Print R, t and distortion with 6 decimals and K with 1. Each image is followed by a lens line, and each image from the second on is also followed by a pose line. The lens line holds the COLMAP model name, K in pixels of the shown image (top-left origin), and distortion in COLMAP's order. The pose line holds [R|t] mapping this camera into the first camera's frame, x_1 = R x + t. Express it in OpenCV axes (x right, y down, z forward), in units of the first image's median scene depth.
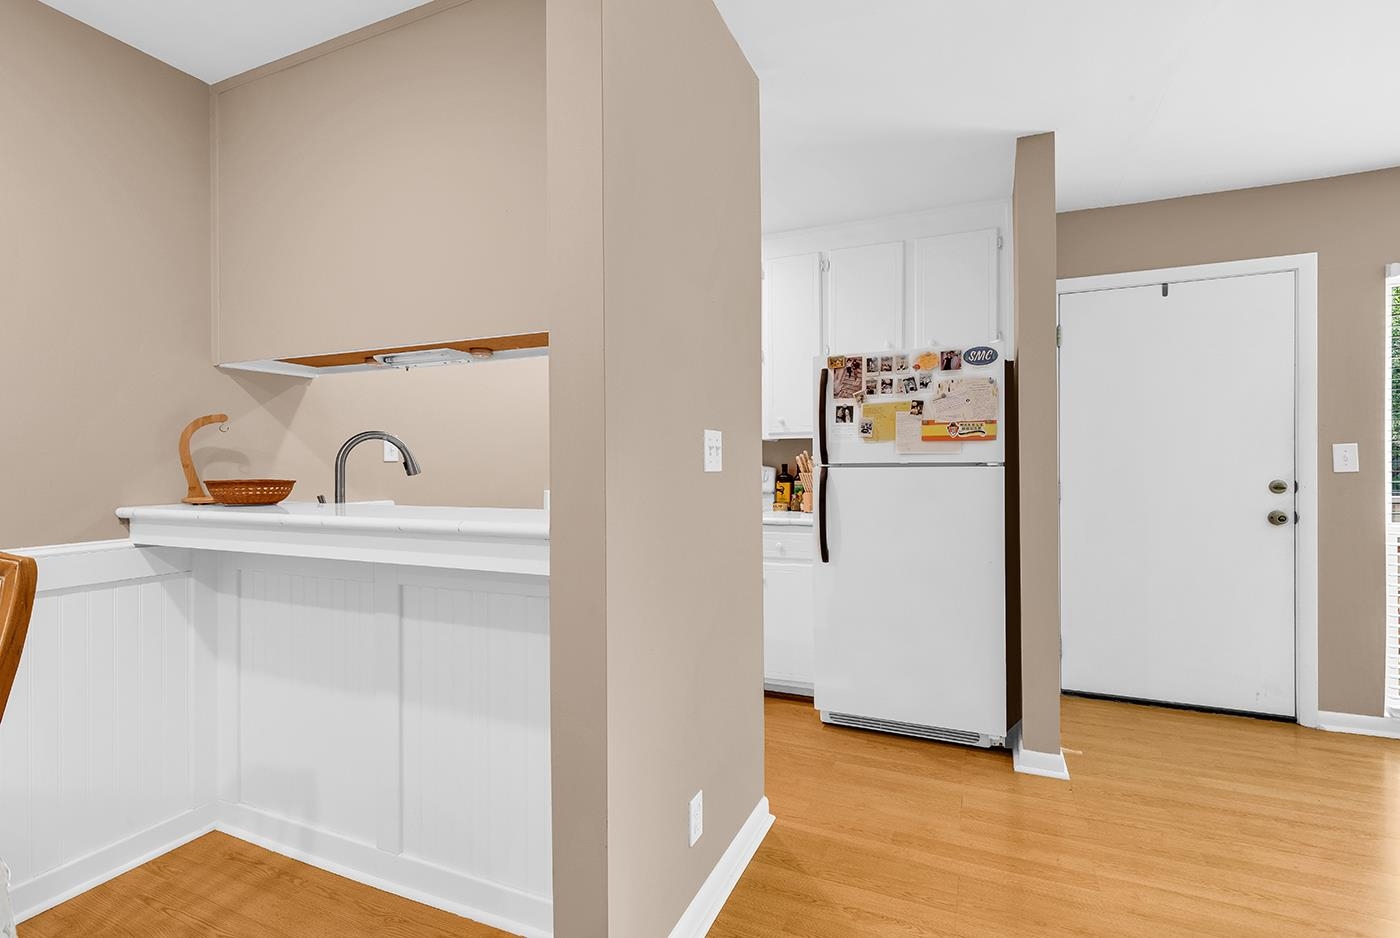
lens RADIAL K [[649.5, 0, 694.6], [0, 649.5, 468.7], [0, 0, 1]] dist [-0.000505, 0.000090]
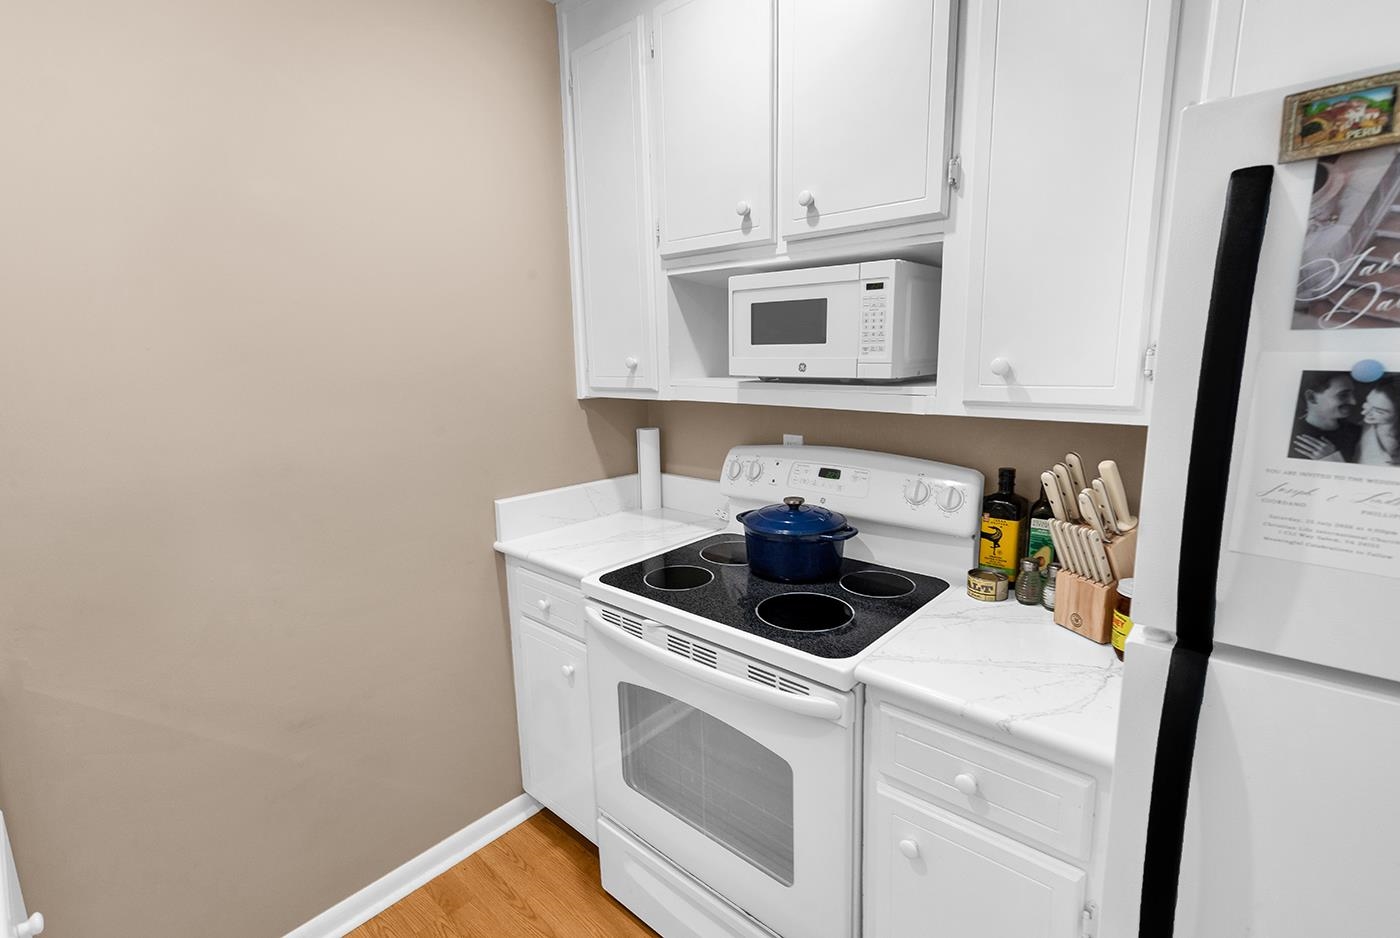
lens RADIAL K [[649.5, 0, 715.1], [0, 649.5, 465.9], [0, 0, 1]] dist [-0.000505, 0.000090]
pose [[0.955001, 0.046603, -0.292920, 0.112207], [0.004279, 0.985312, 0.170712, -0.102090], [0.296573, -0.164283, 0.940774, 0.770029]]
